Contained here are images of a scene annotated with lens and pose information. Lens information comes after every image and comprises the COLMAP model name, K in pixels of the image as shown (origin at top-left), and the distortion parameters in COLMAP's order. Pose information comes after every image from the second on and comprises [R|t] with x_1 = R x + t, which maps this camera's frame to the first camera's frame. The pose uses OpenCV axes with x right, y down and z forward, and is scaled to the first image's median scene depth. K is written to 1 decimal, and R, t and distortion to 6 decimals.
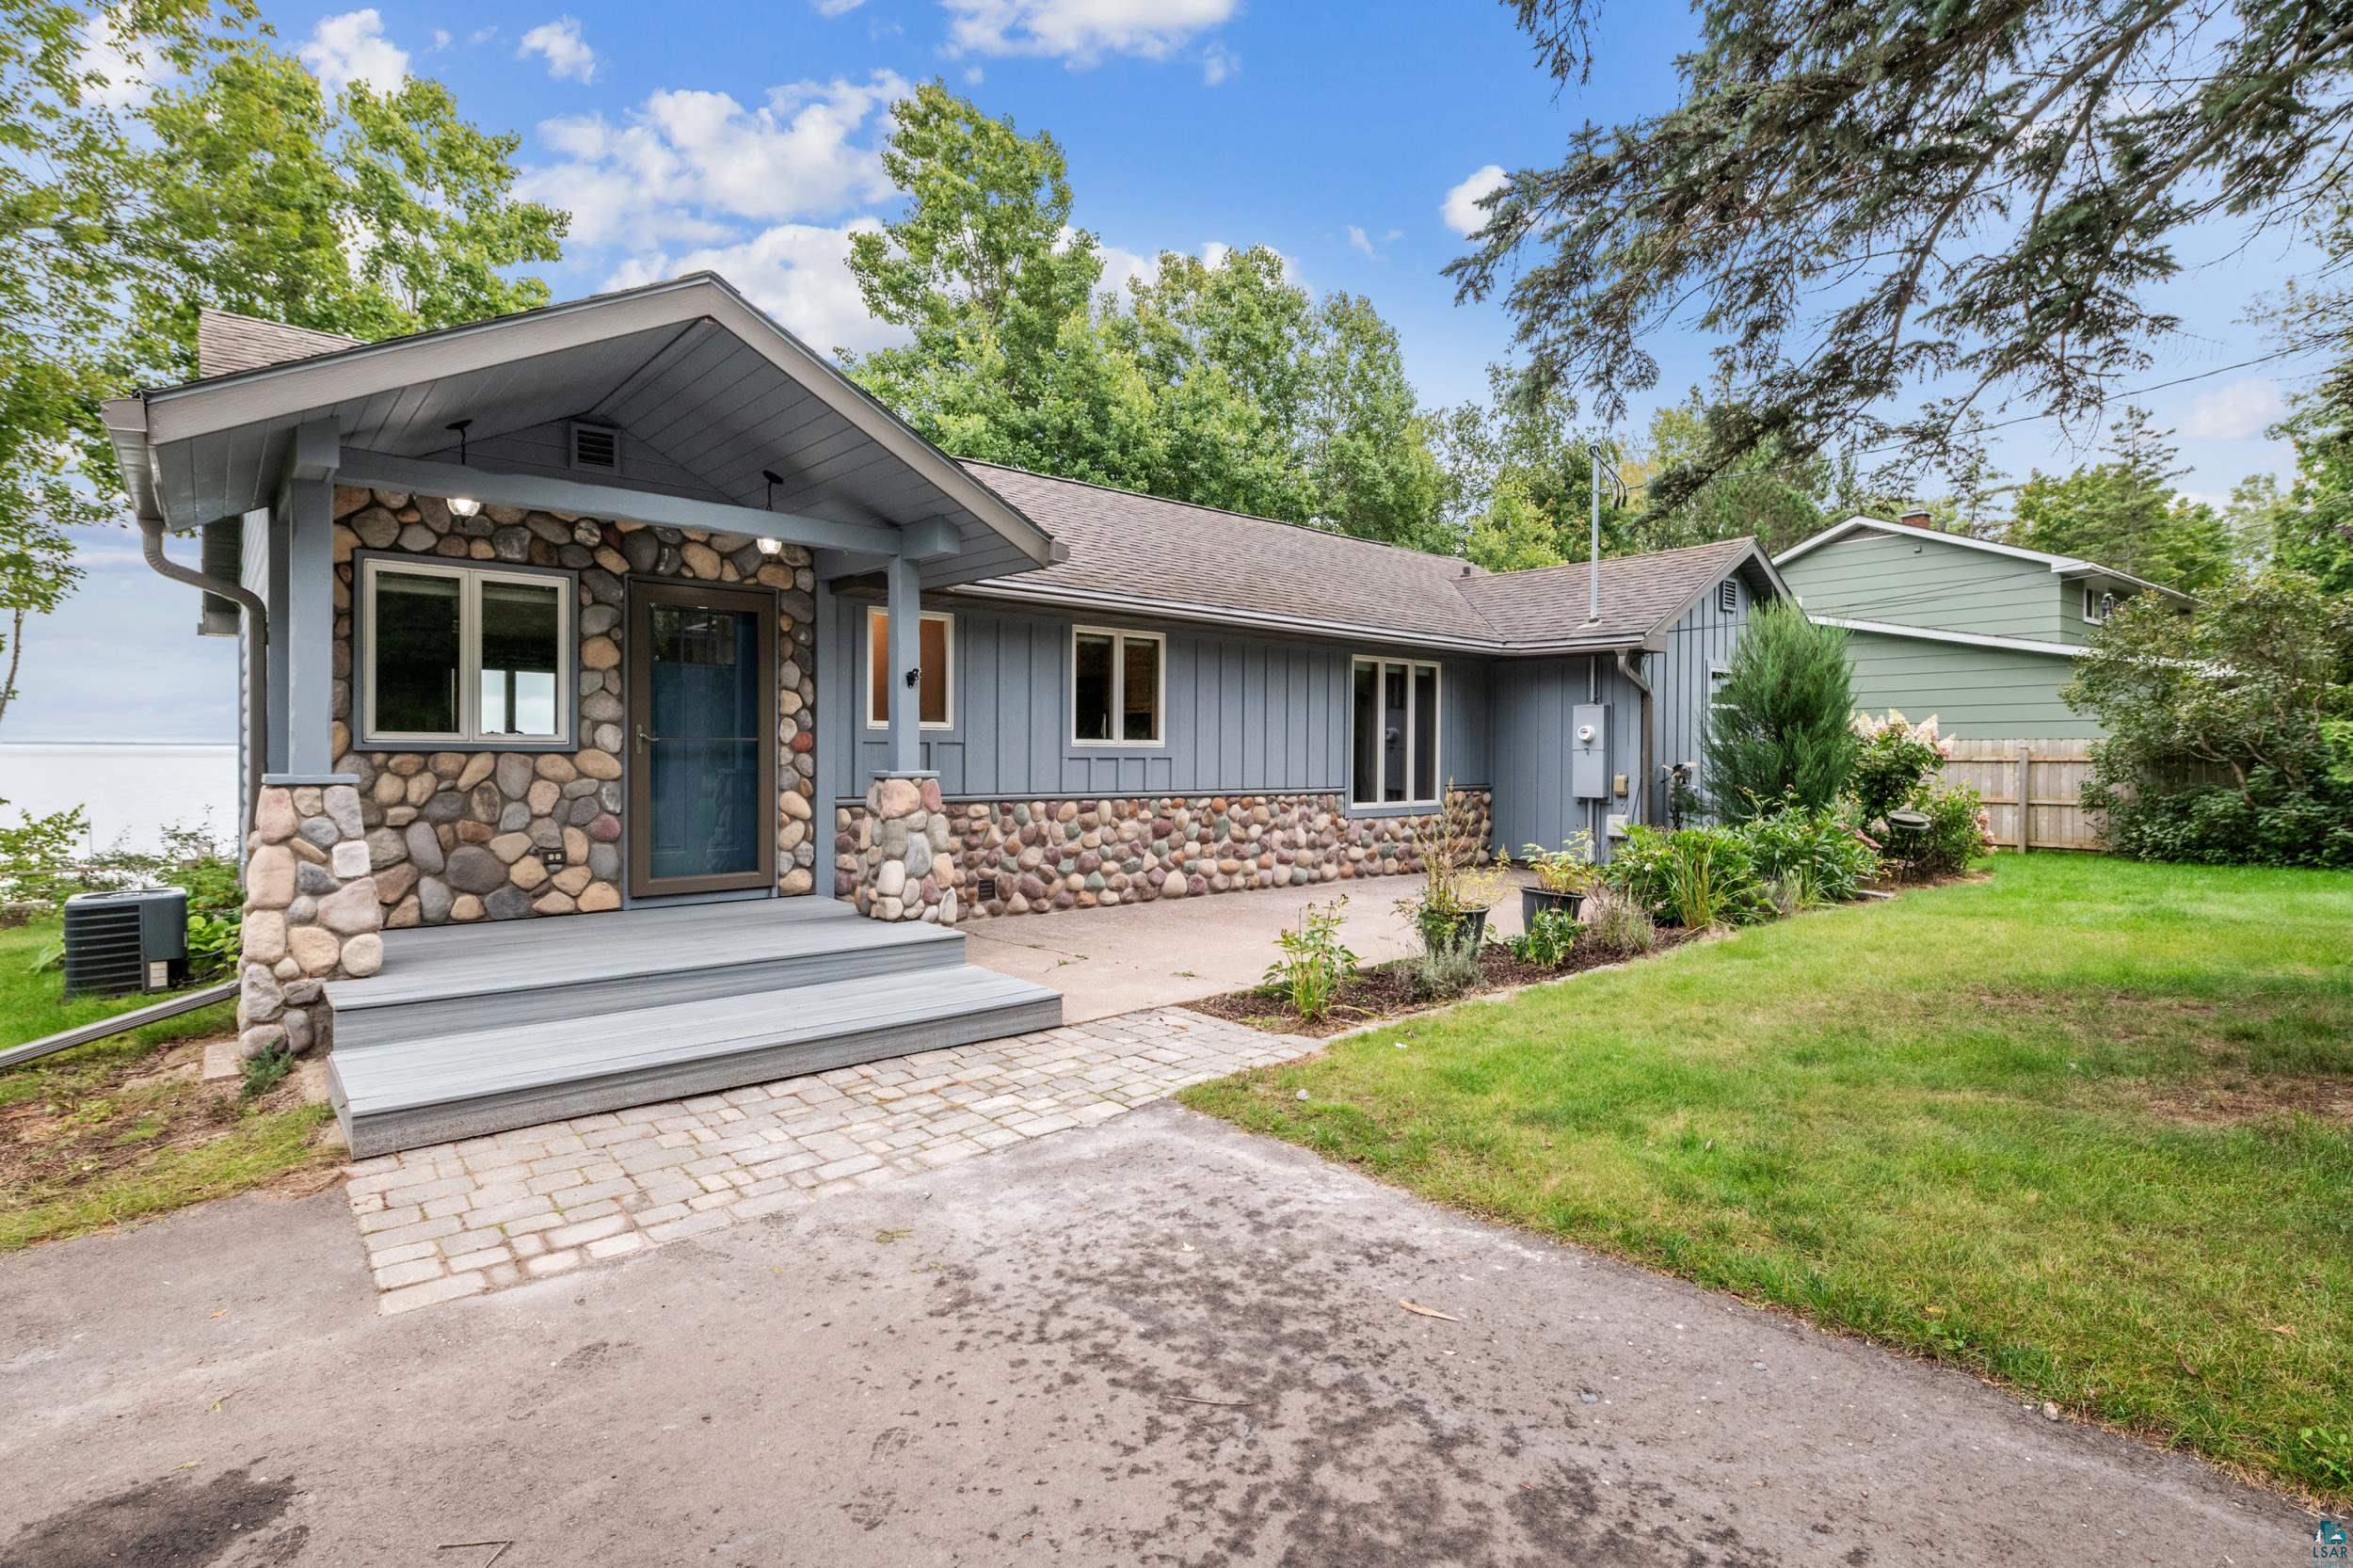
lens RADIAL K [[1085.3, 0, 1165.0], [0, 1085.3, 764.3], [0, 0, 1]] dist [0.014359, 0.000095]
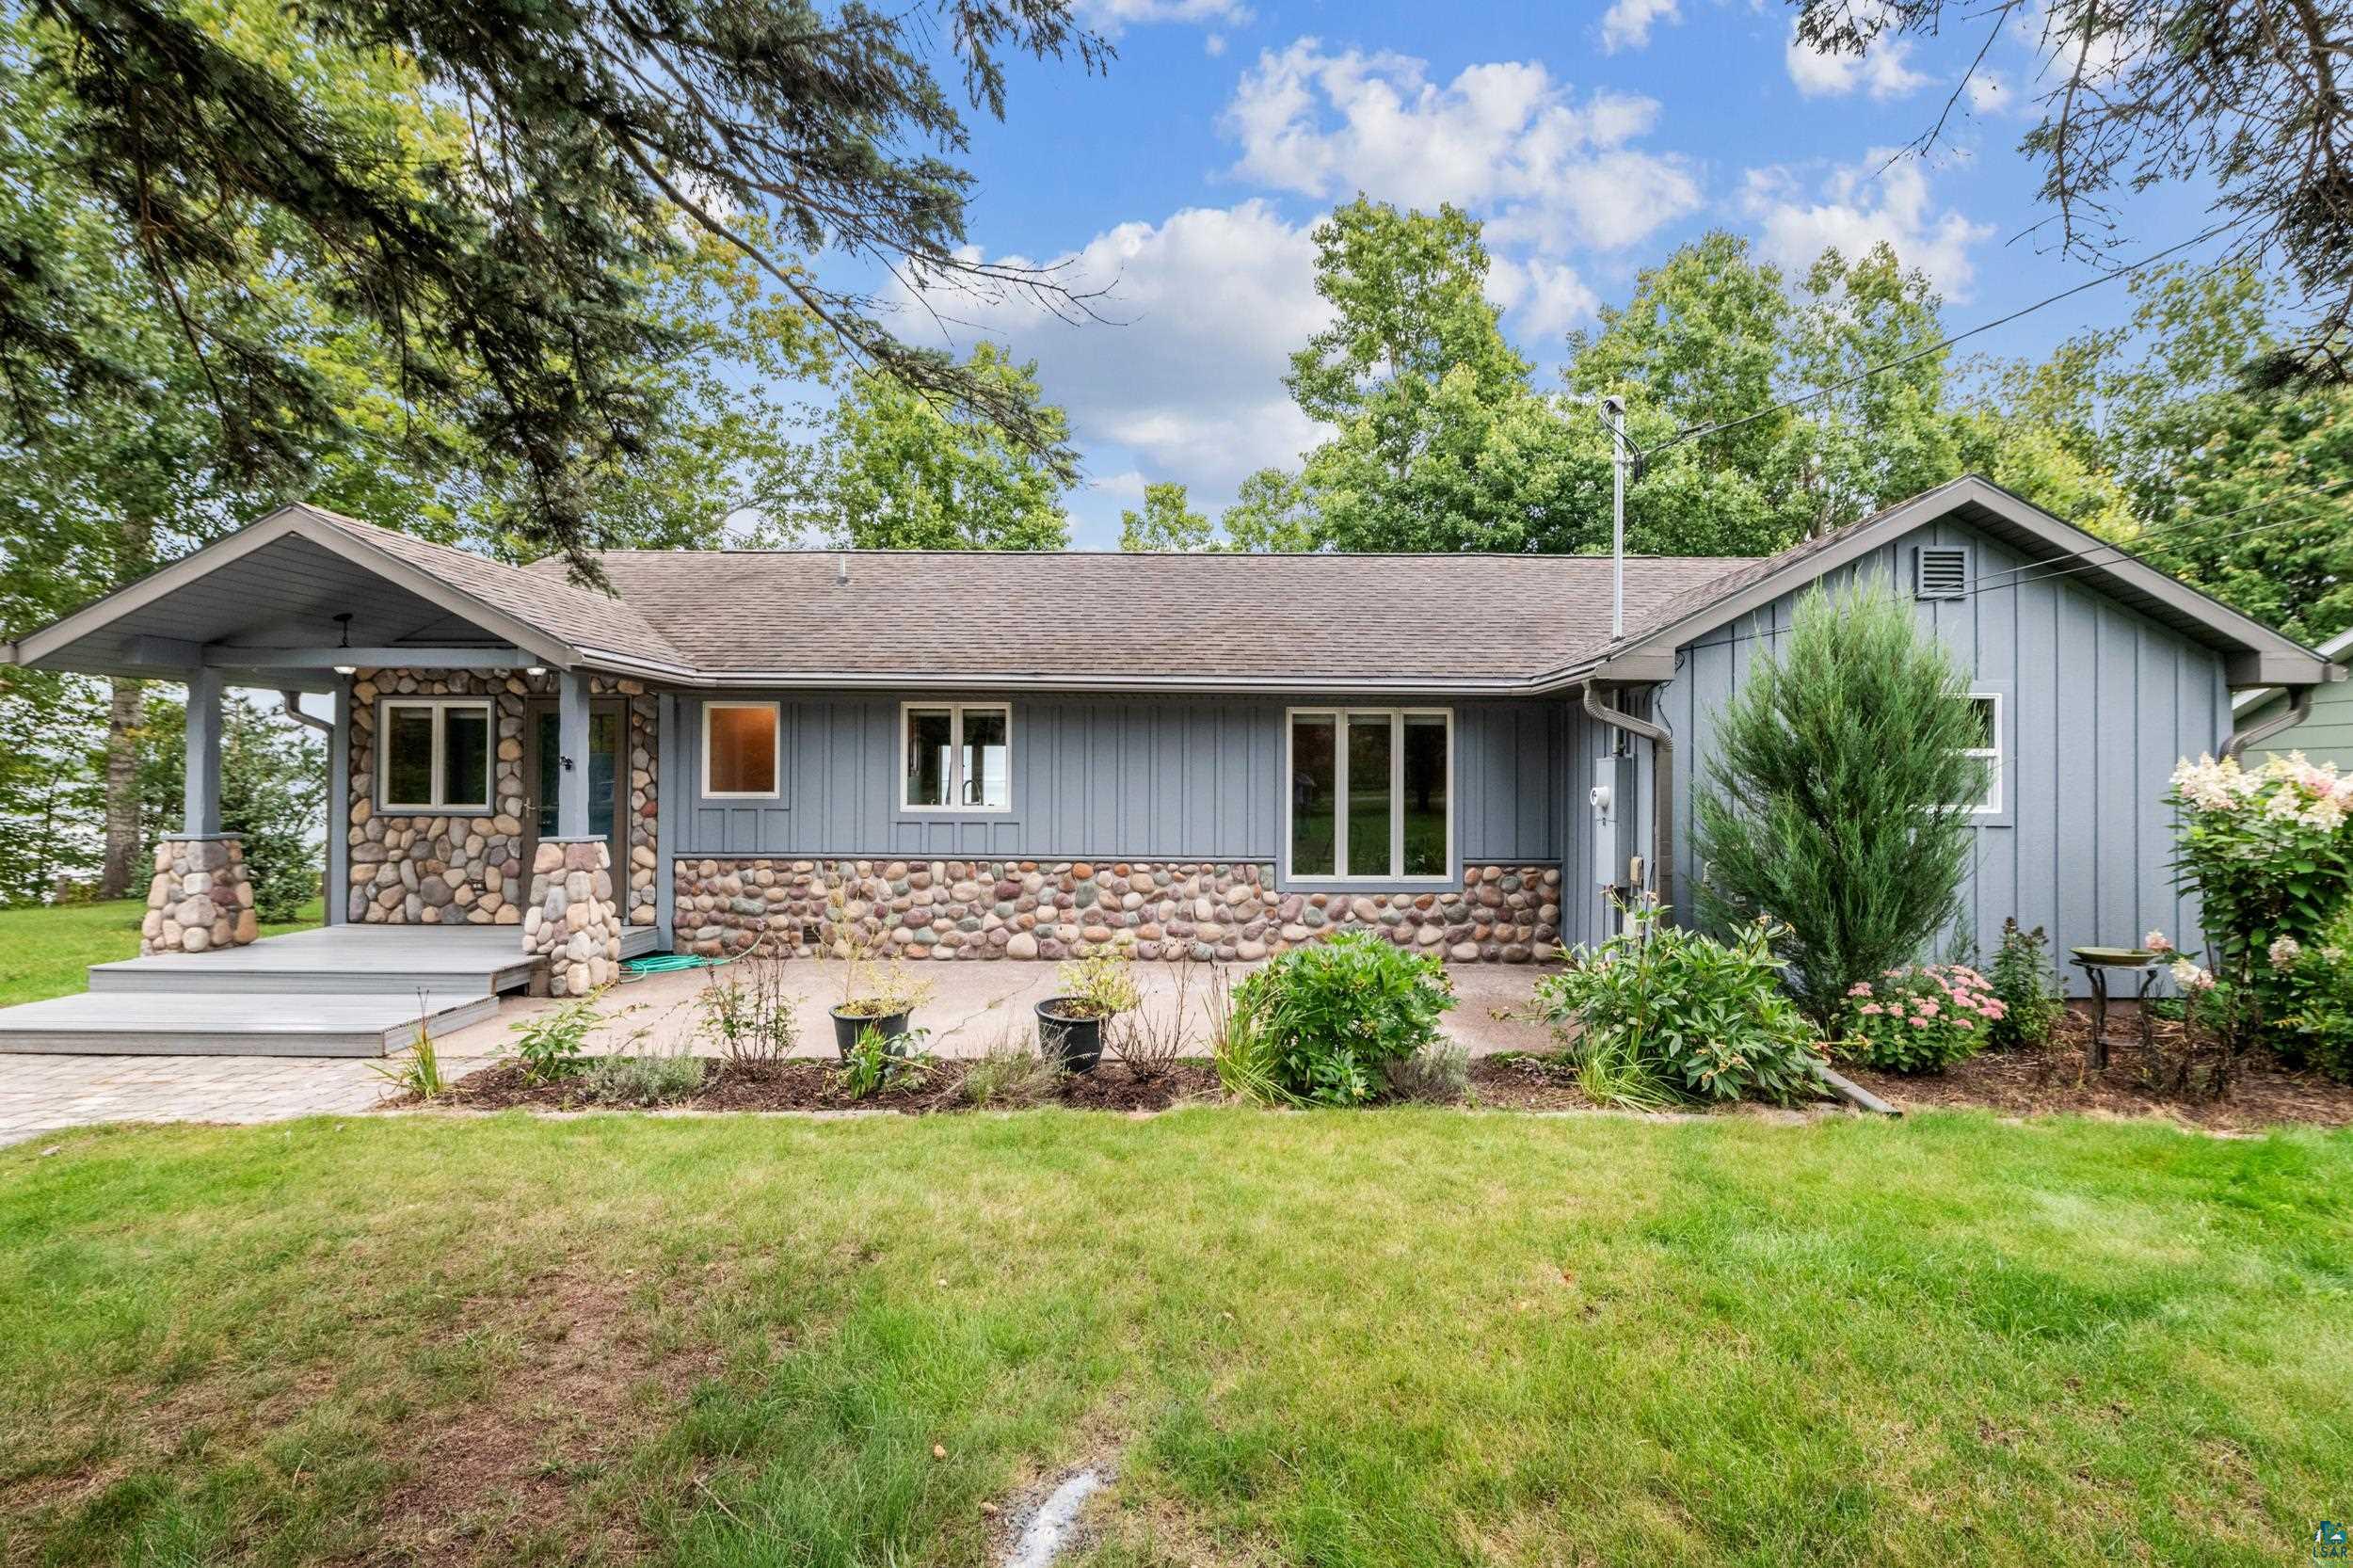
lens RADIAL K [[934.5, 0, 1174.1], [0, 934.5, 787.3], [0, 0, 1]] dist [0.000051, -0.002679]
pose [[0.774953, -0.001534, -0.632017, 0.737683], [-0.008678, 0.999877, -0.013068, -0.031773], [0.631959, 0.015612, 0.774844, 0.442139]]
